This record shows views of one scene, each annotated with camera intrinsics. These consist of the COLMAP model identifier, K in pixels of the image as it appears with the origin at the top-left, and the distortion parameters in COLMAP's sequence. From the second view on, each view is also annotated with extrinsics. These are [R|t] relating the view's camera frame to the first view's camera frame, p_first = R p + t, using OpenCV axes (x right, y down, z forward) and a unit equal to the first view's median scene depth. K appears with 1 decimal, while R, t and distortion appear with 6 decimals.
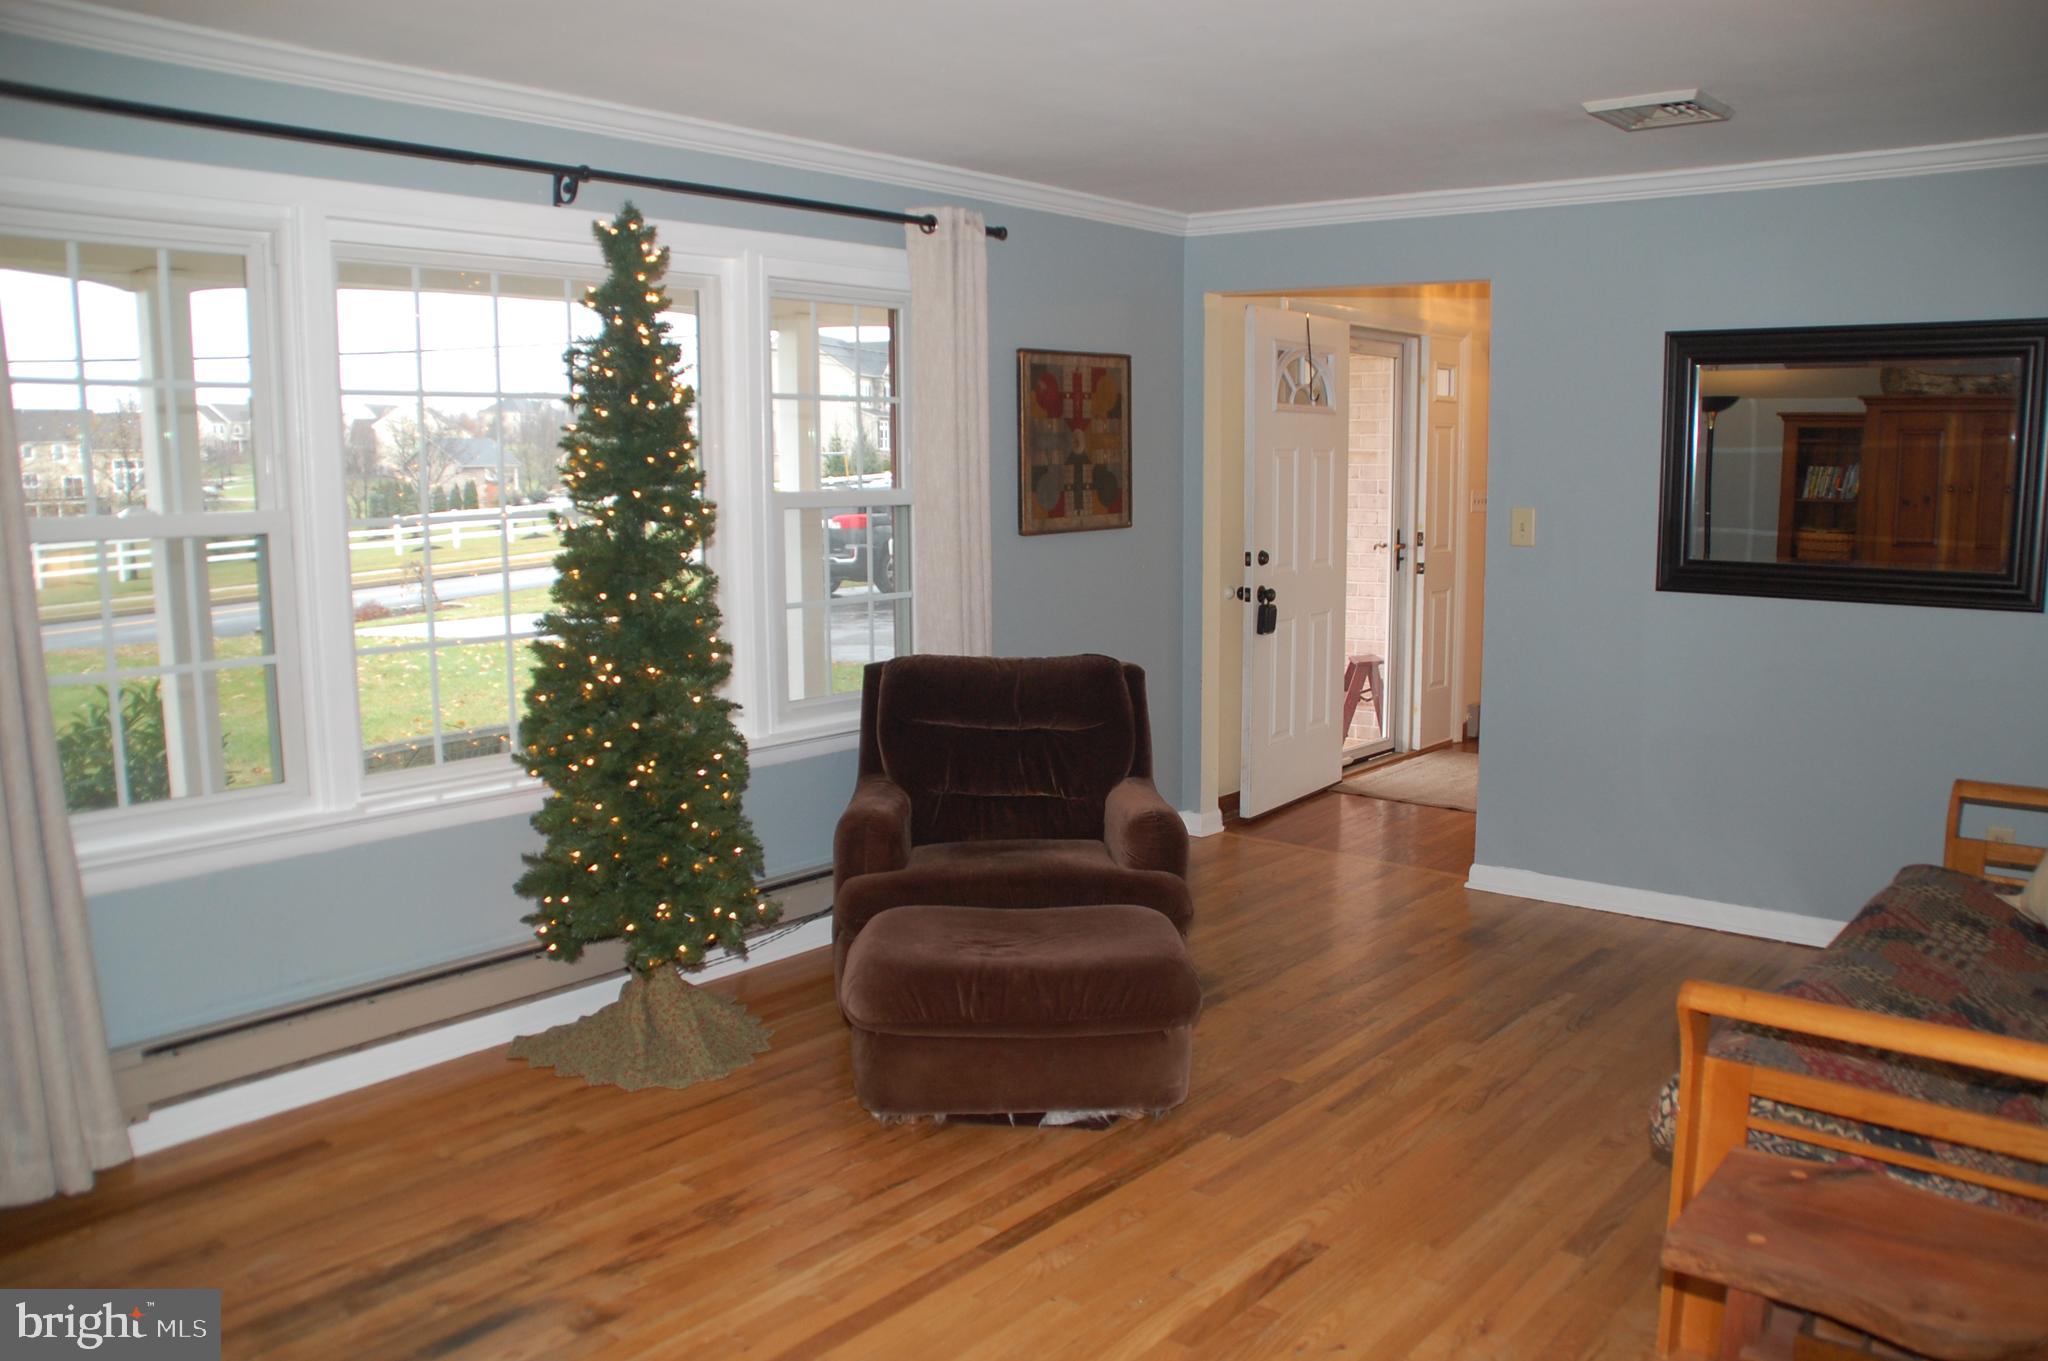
lens RADIAL K [[1598.5, 0, 1048.0], [0, 1598.5, 684.8], [0, 0, 1]] dist [-0.159372, 0.104848]
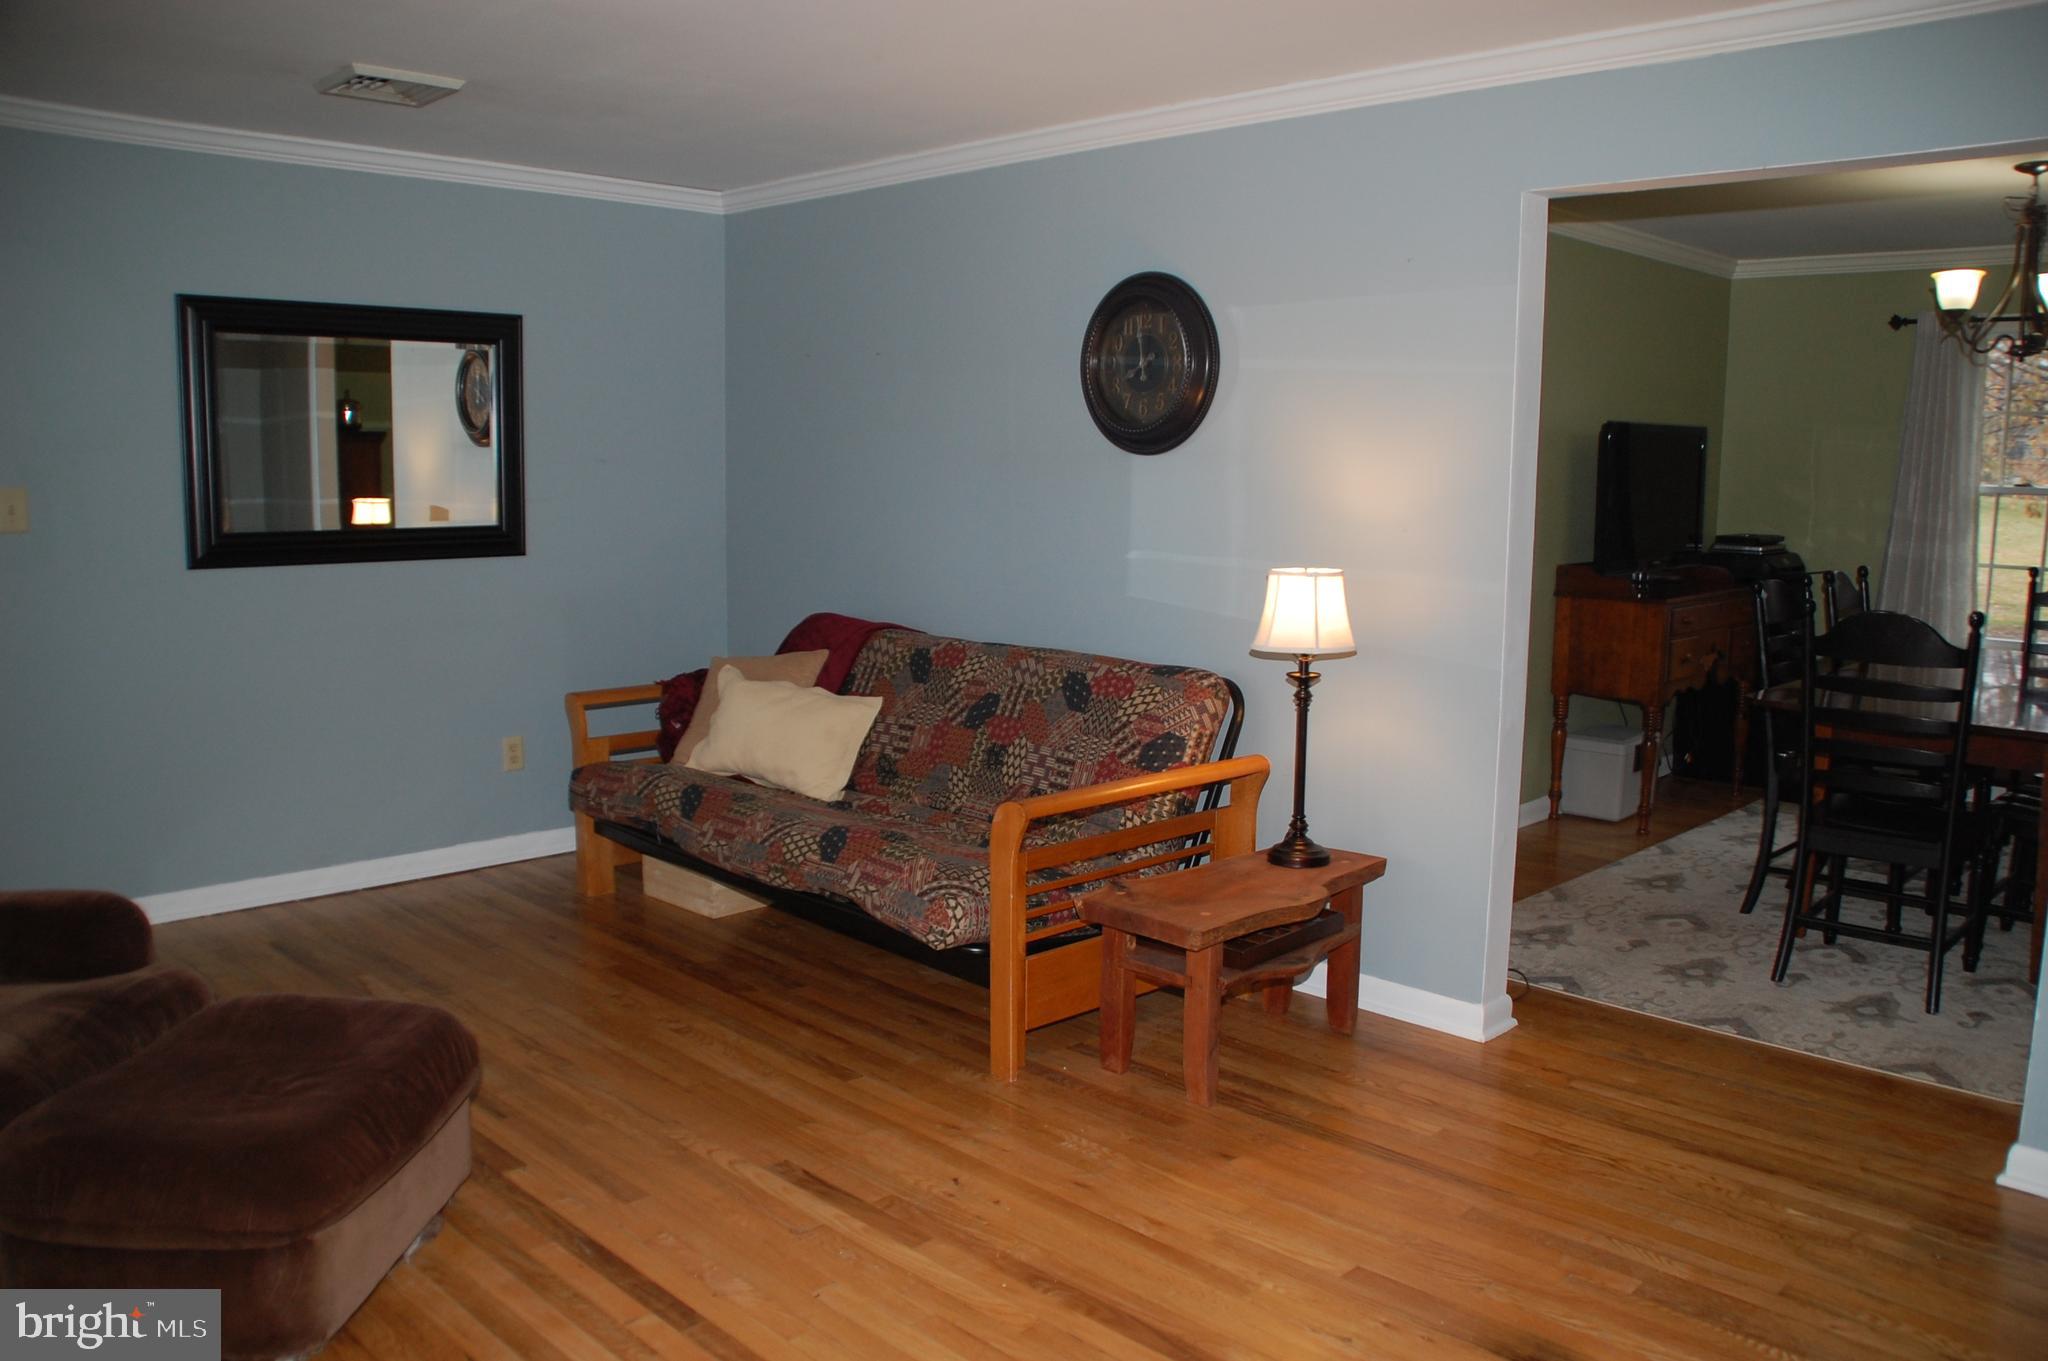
lens RADIAL K [[1598.5, 0, 1048.0], [0, 1598.5, 684.8], [0, 0, 1]] dist [-0.159372, 0.104848]
pose [[0.097311, -0.137743, 0.985676, -0.771426], [0.123953, 0.984343, 0.125320, -0.069767], [-0.987505, 0.109982, 0.112861, 0.625553]]
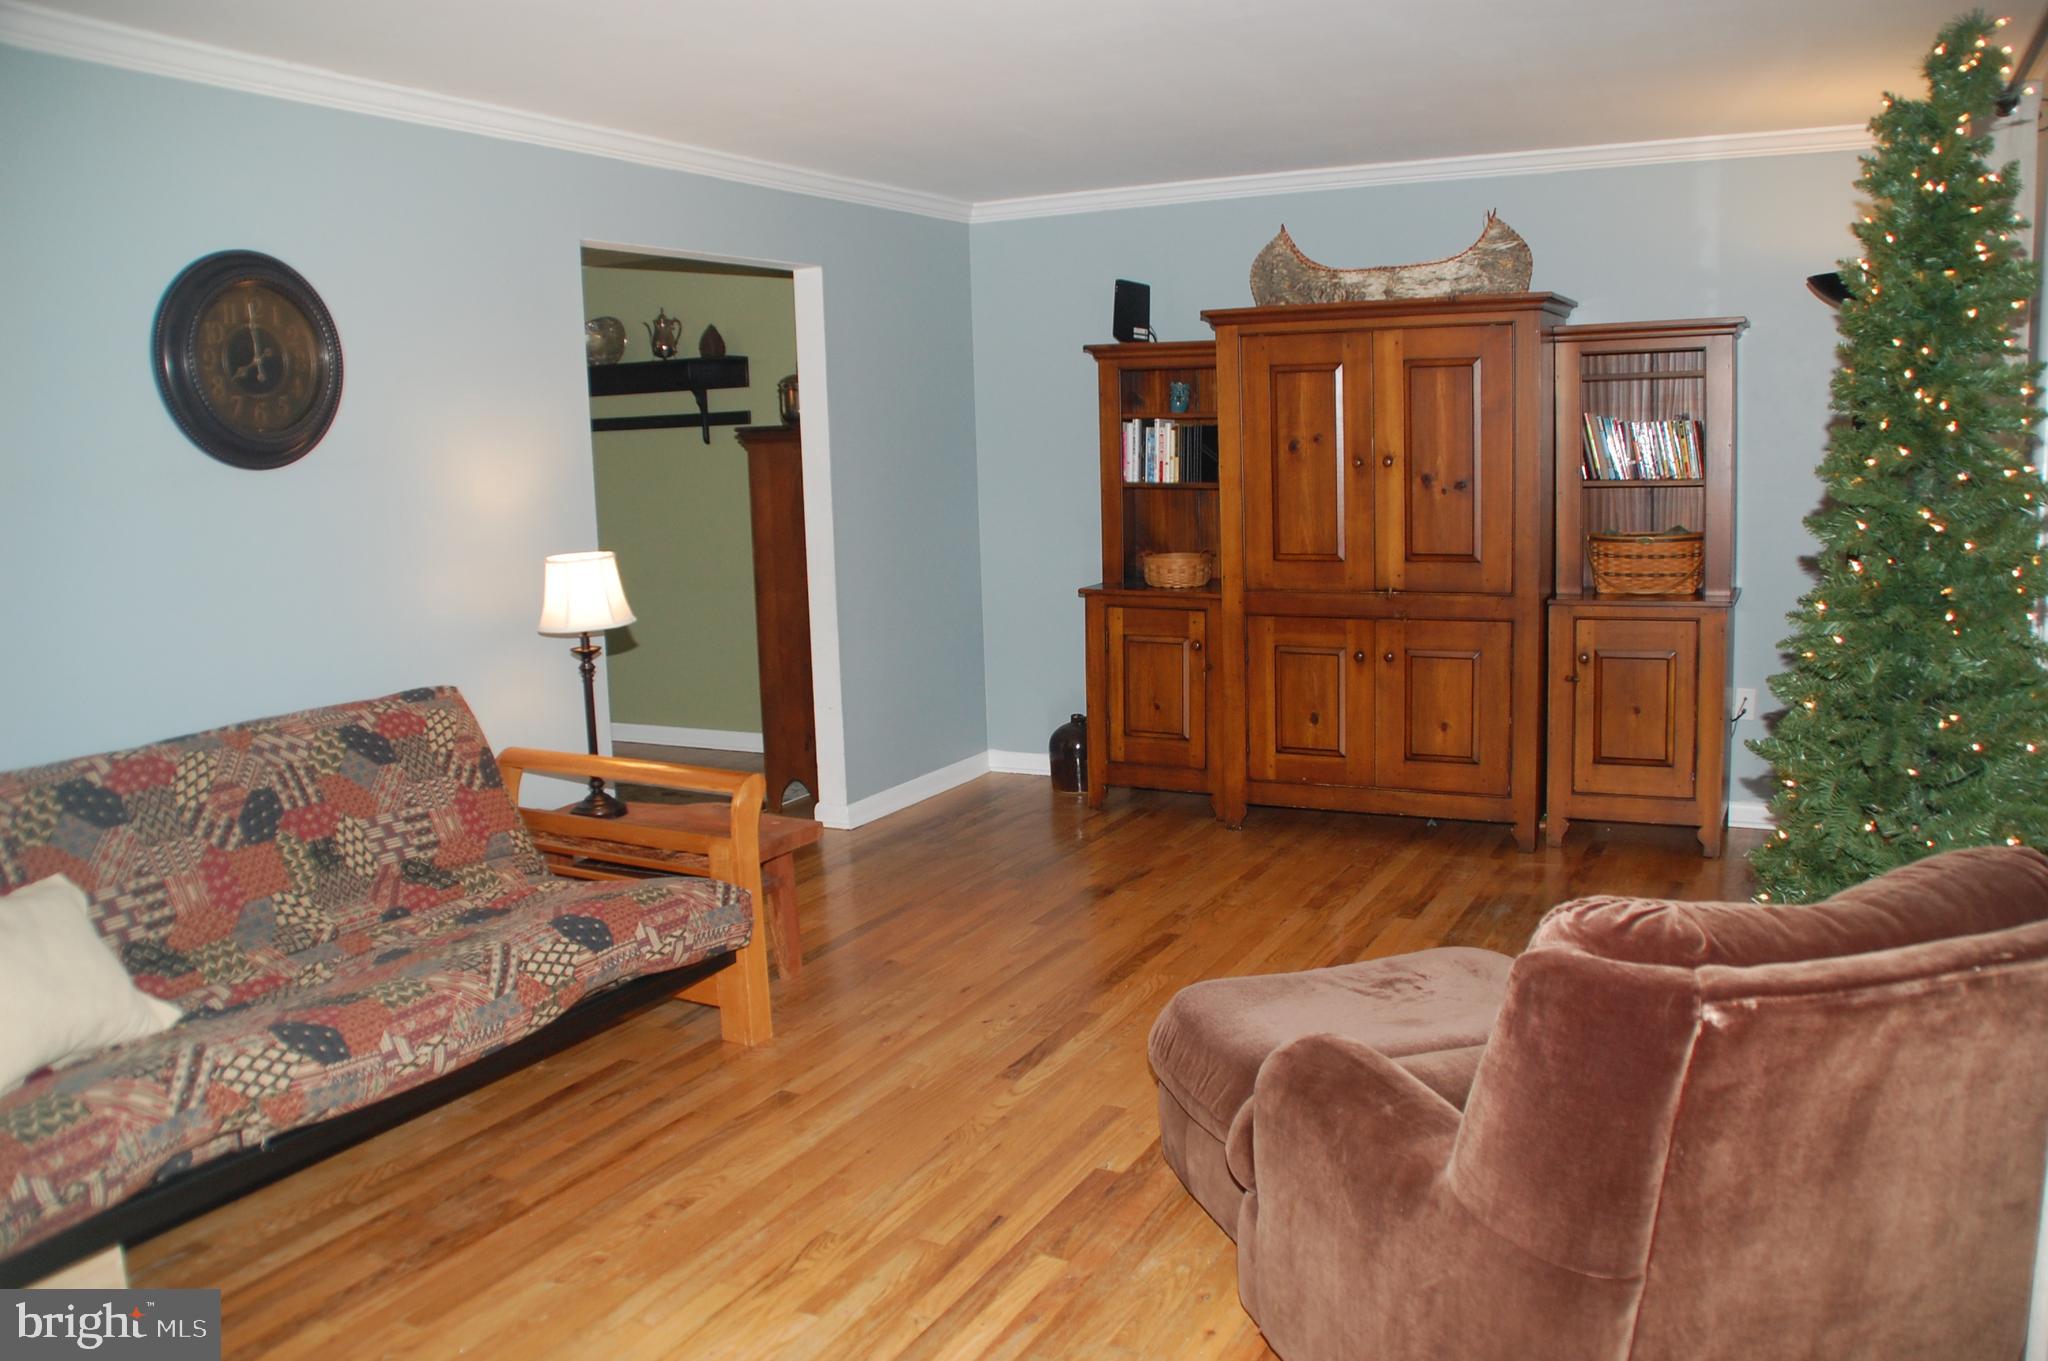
lens RADIAL K [[1598.5, 0, 1048.0], [0, 1598.5, 684.8], [0, 0, 1]] dist [-0.159372, 0.104848]
pose [[-0.977408, 0.063603, -0.201567, 0.343832], [0.003803, 0.958788, 0.284096, -0.255089], [0.211329, 0.276911, -0.937369, 1.937140]]
